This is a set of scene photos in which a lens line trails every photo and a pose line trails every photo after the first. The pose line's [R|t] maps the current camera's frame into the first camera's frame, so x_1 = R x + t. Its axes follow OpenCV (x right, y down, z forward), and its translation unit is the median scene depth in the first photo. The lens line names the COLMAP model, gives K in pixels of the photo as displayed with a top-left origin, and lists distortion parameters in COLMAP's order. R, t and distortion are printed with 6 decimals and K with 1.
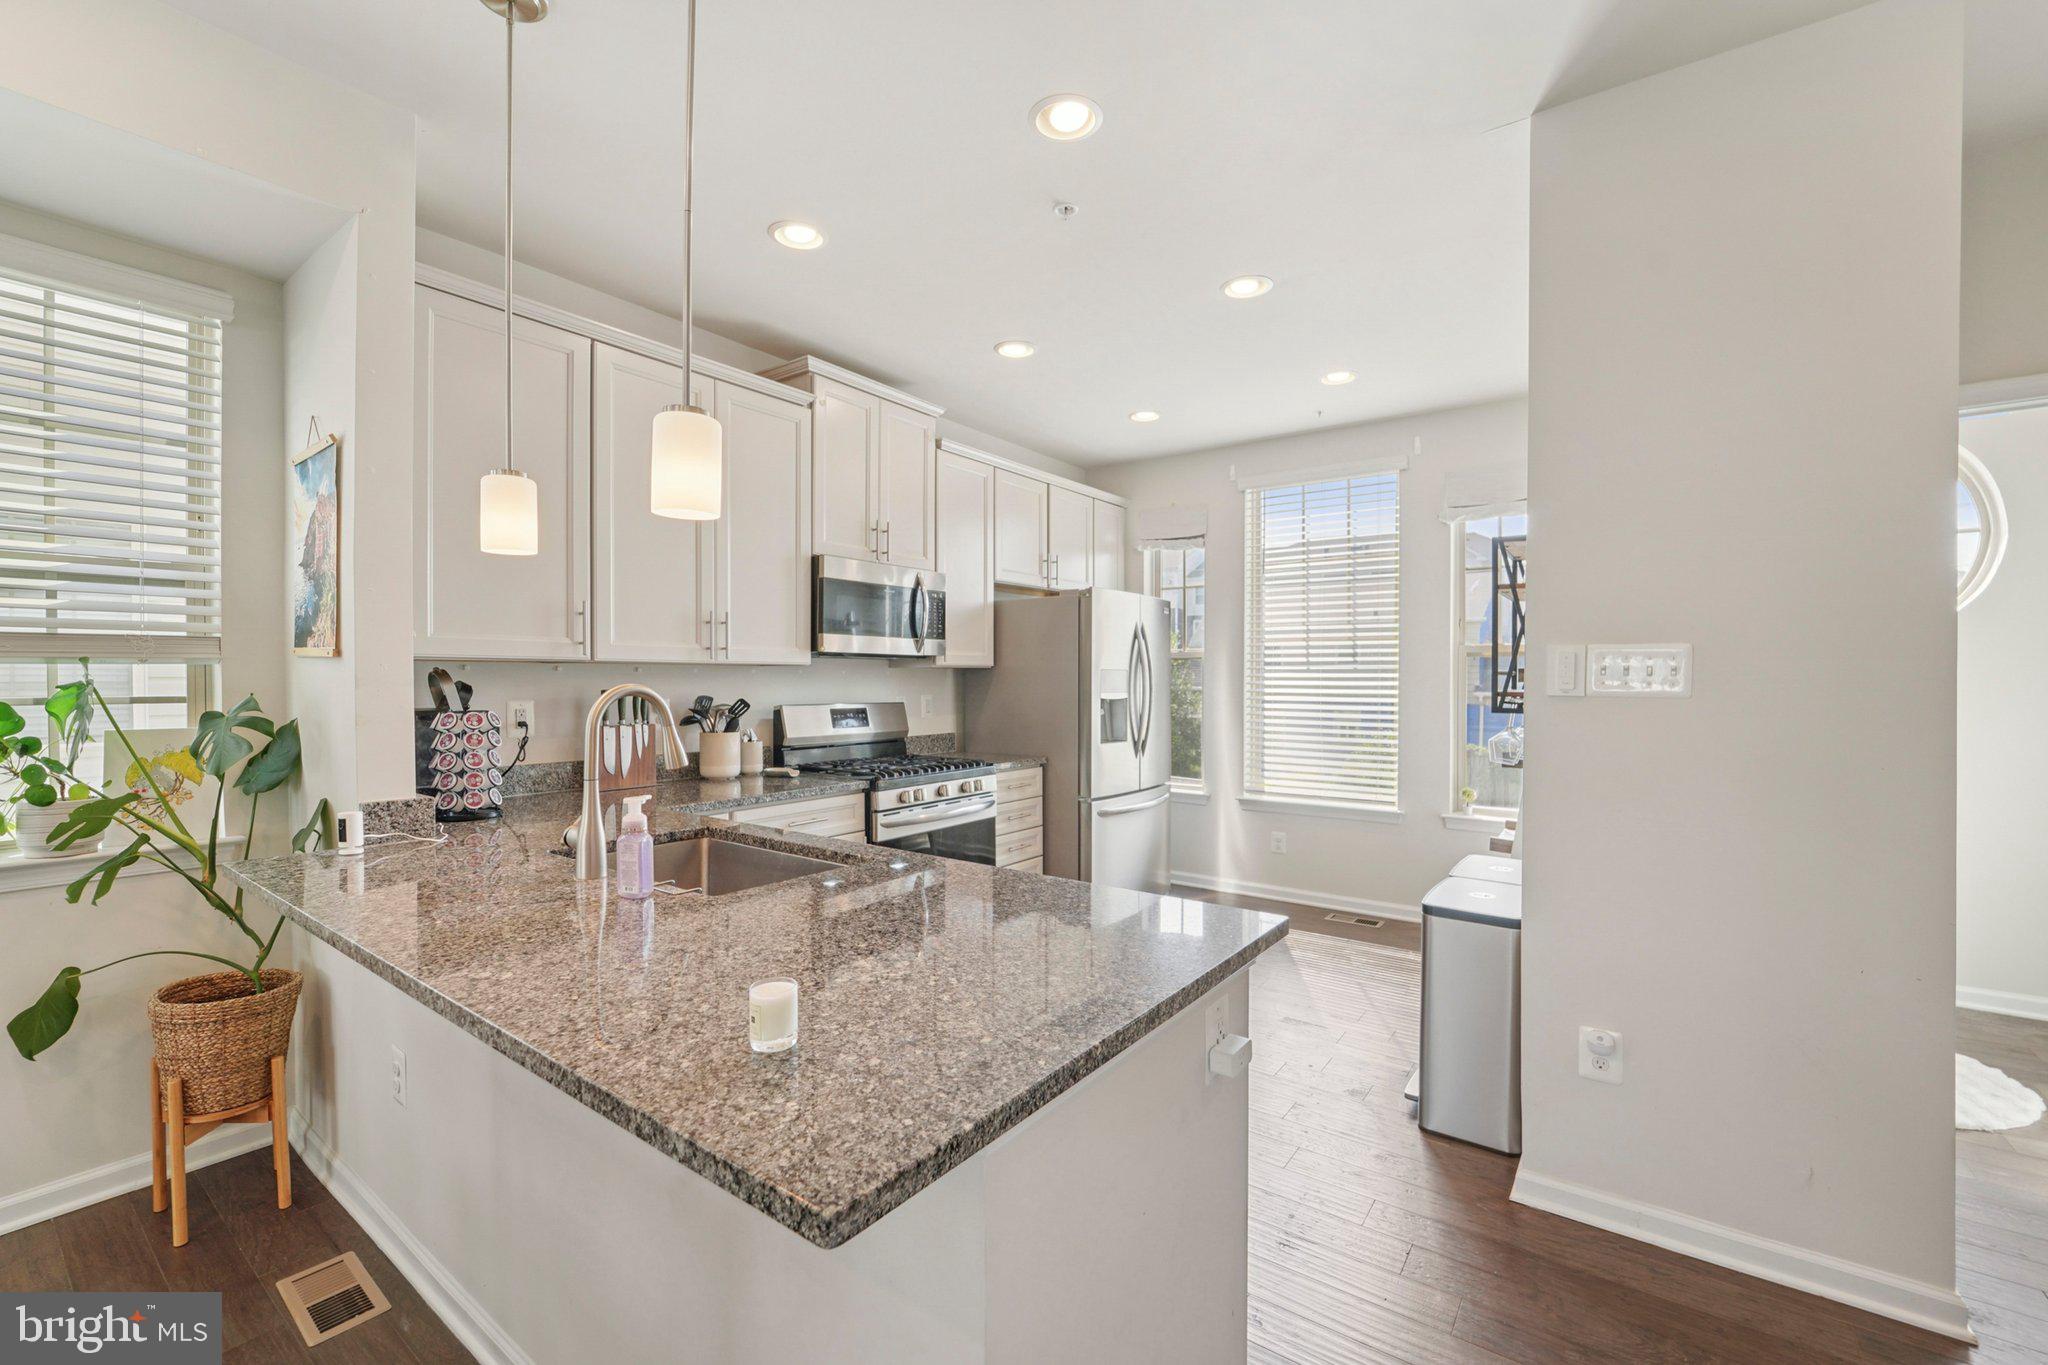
lens RADIAL K [[843.2, 0, 1025.3], [0, 843.2, 680.9], [0, 0, 1]] dist [-0.022038, -0.000975]
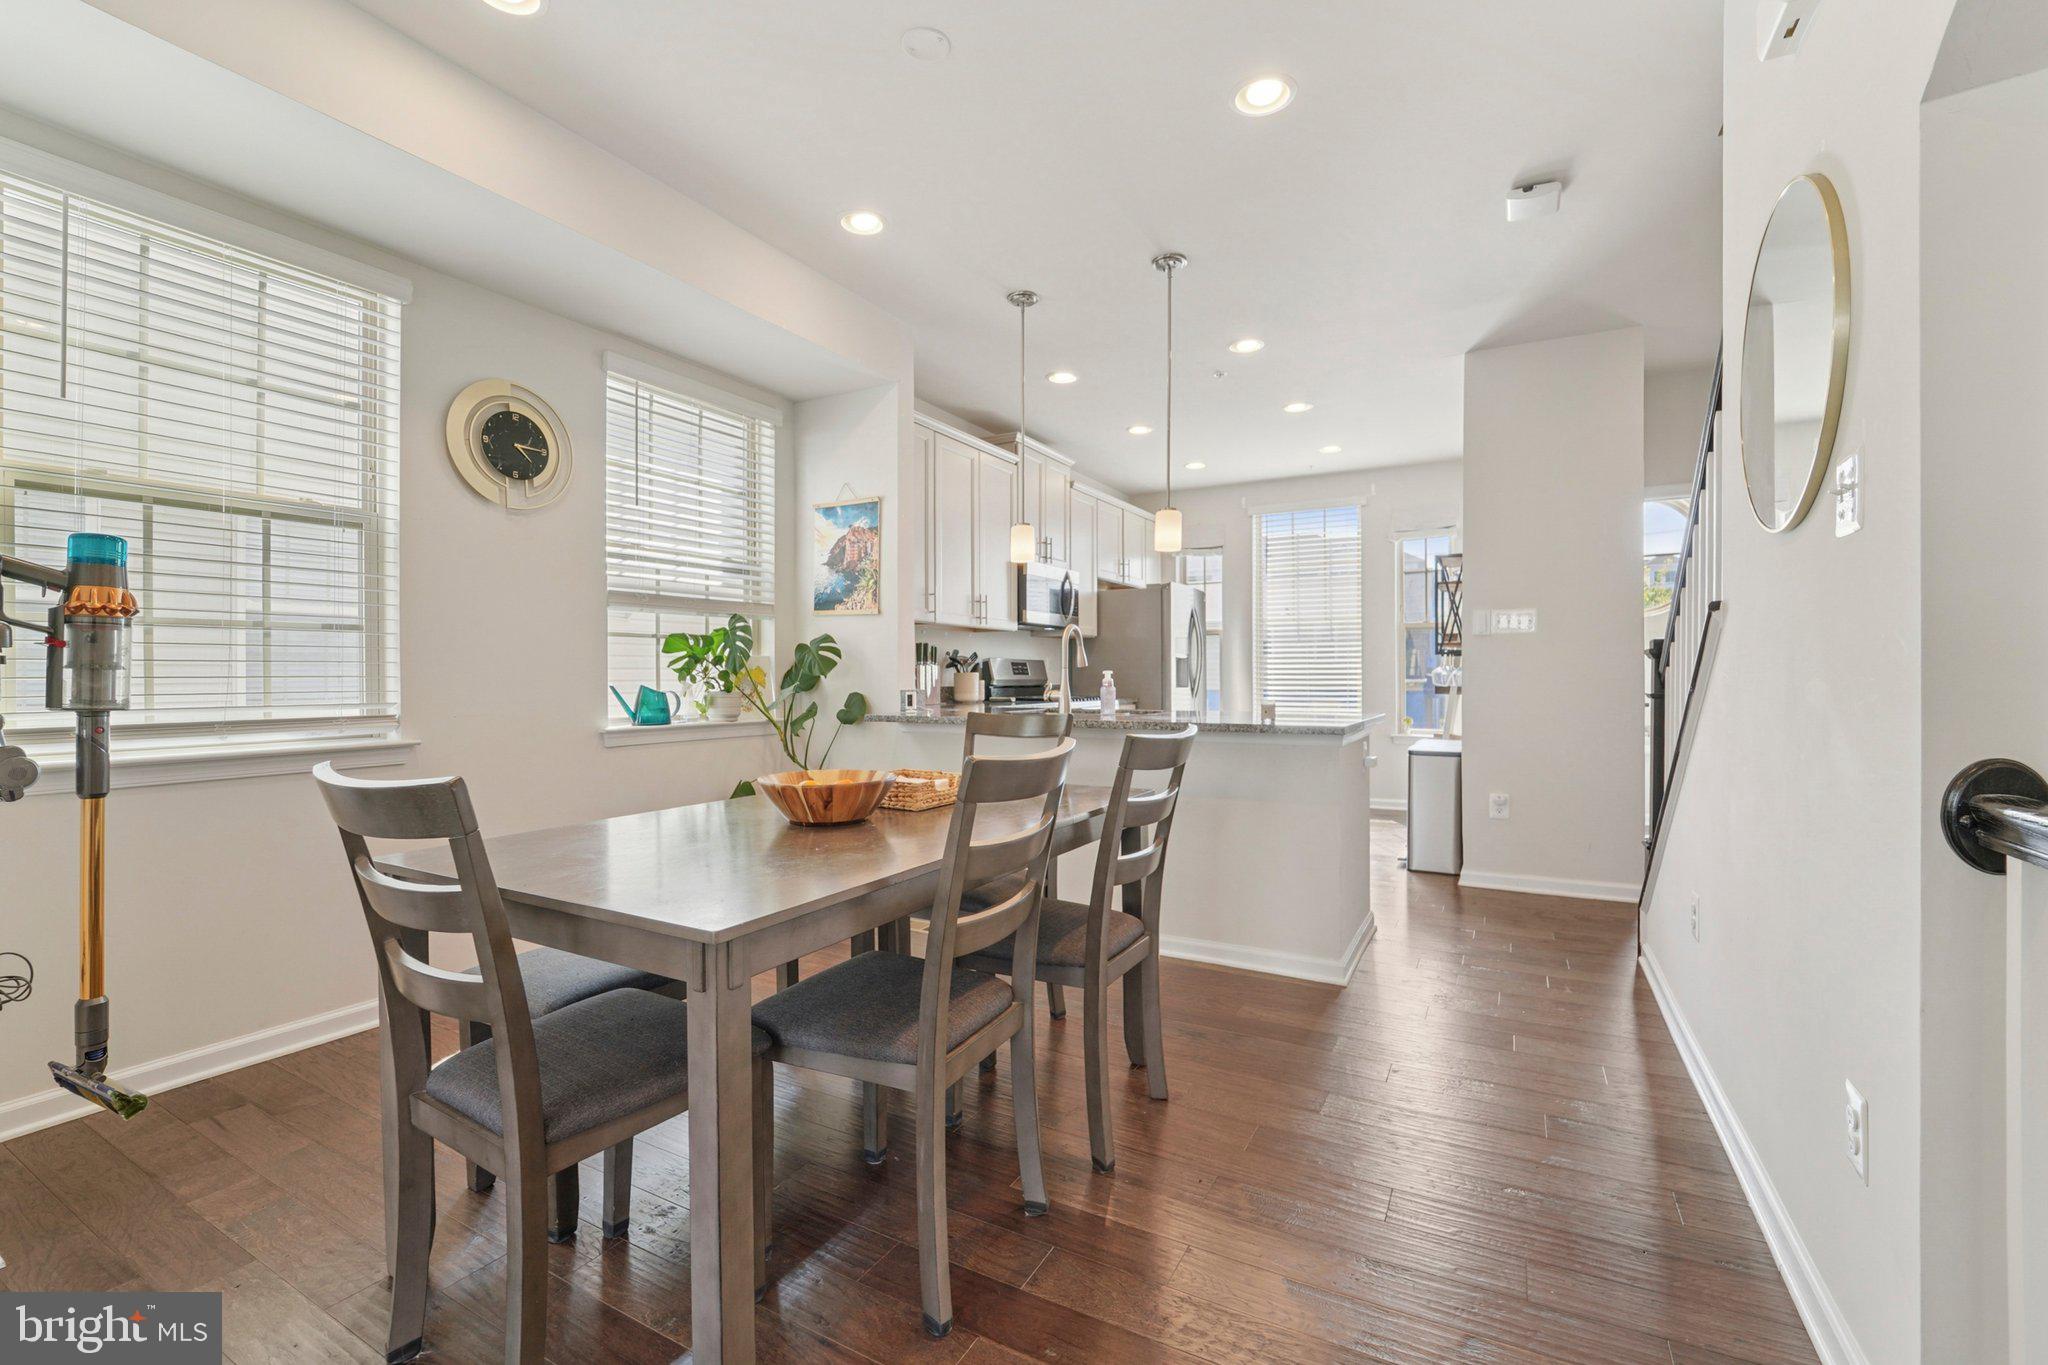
lens RADIAL K [[843.2, 0, 1038.0], [0, 843.2, 680.0], [0, 0, 1]] dist [-0.022038, -0.000975]
pose [[0.992090, -0.006077, 0.125383, -0.395430], [0.006125, 0.999981, 0.000001, 0.069112], [-0.125381, 0.000767, 0.992108, -0.518068]]
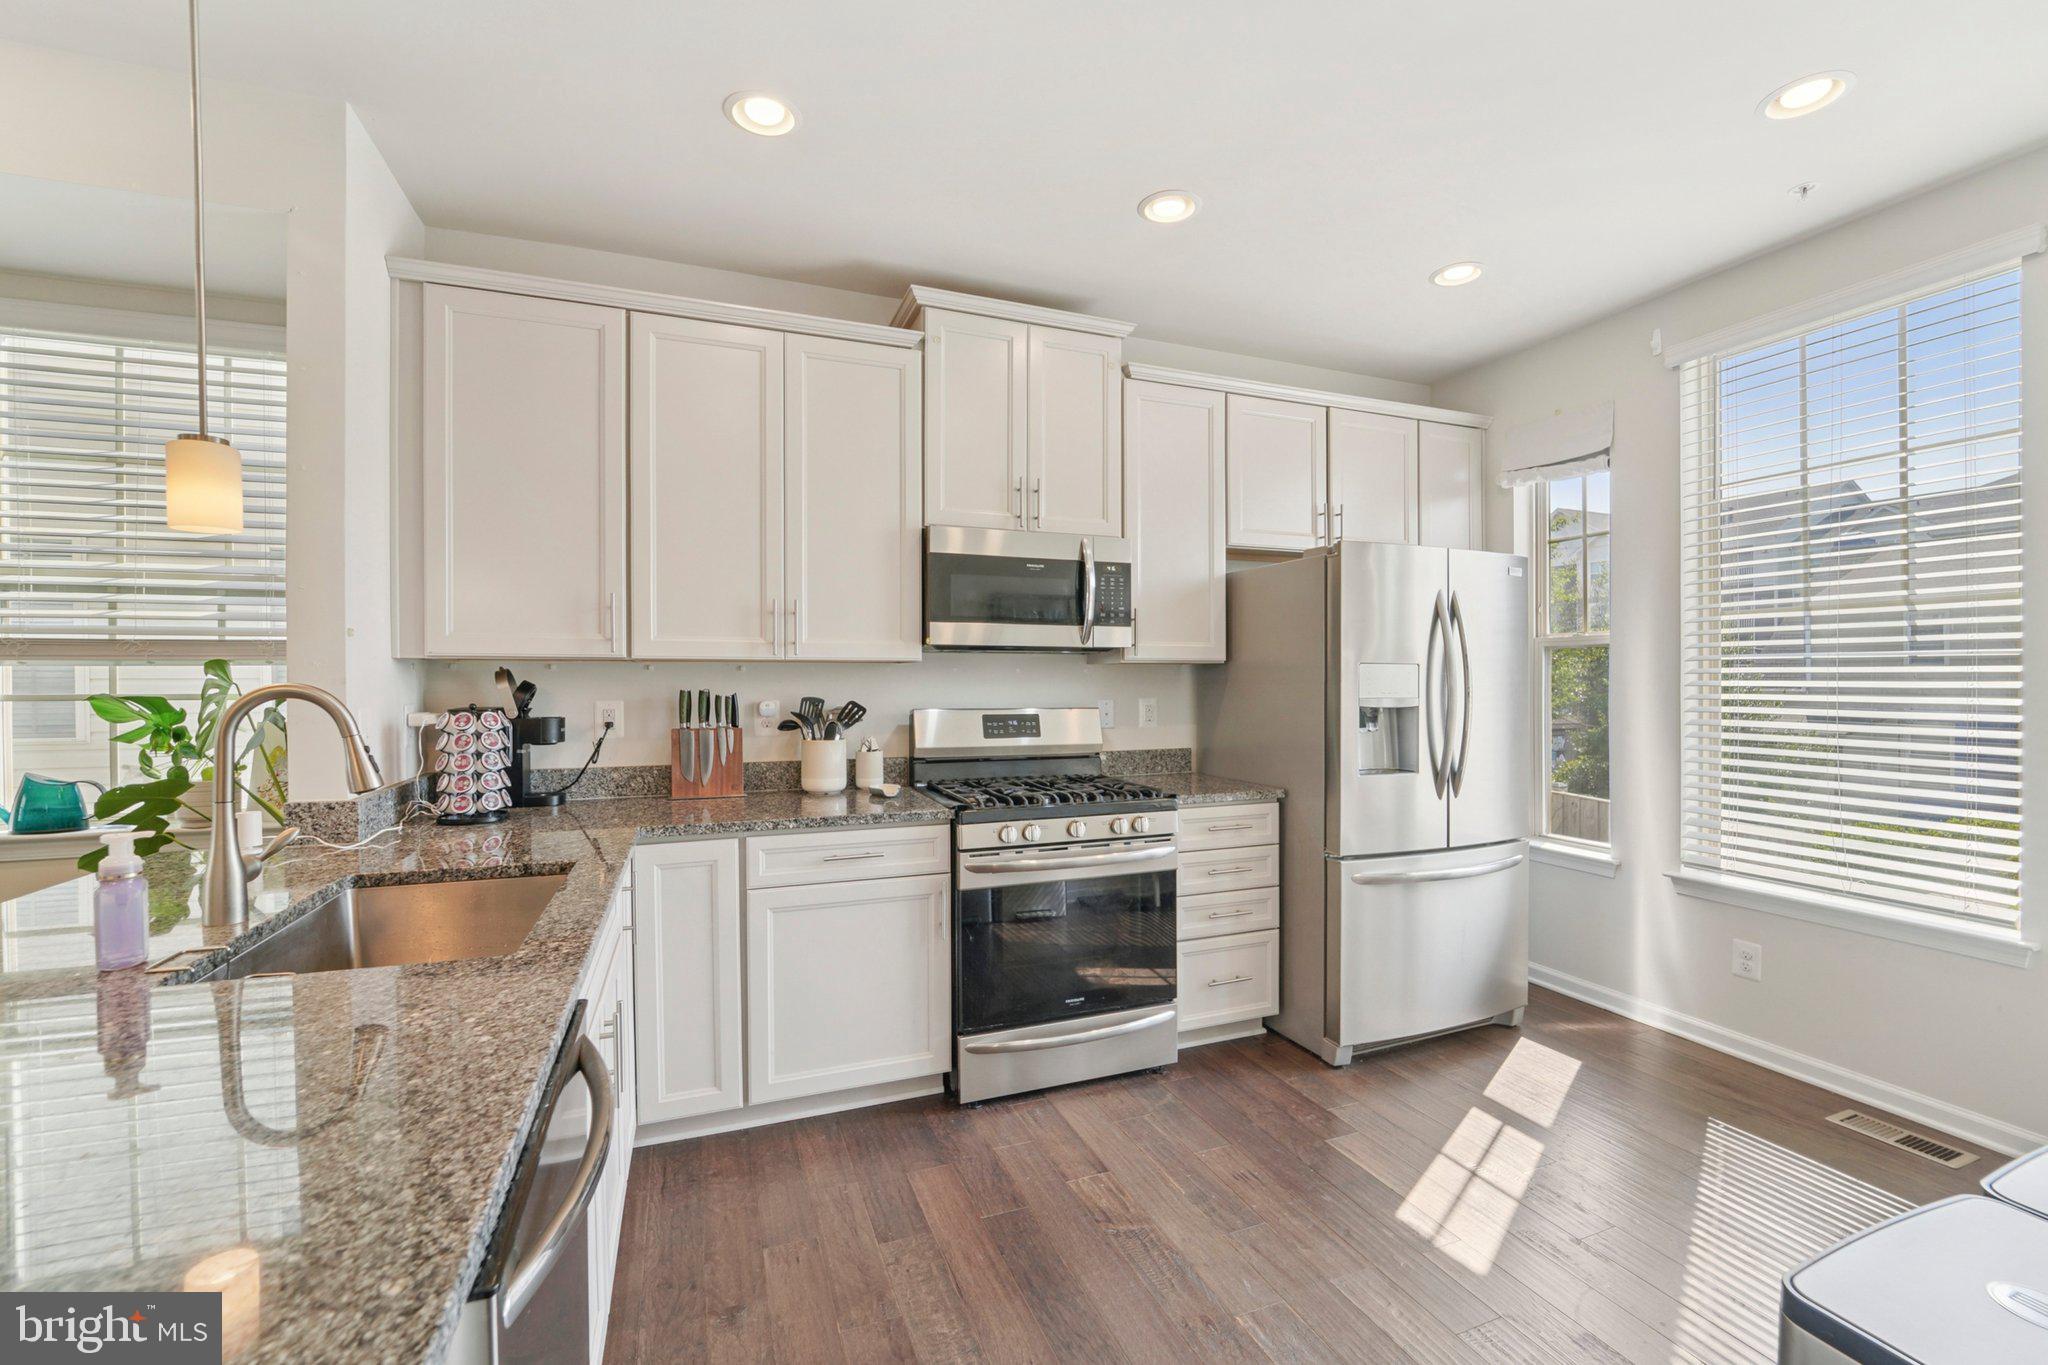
lens RADIAL K [[843.2, 0, 1018.2], [0, 843.2, 677.4], [0, 0, 1]] dist [-0.022038, -0.000975]
pose [[0.841780, -0.001258, -0.539819, 0.257453], [-0.000958, 0.999992, -0.003824, -0.000049], [0.539819, 0.003736, 0.841773, 0.343801]]
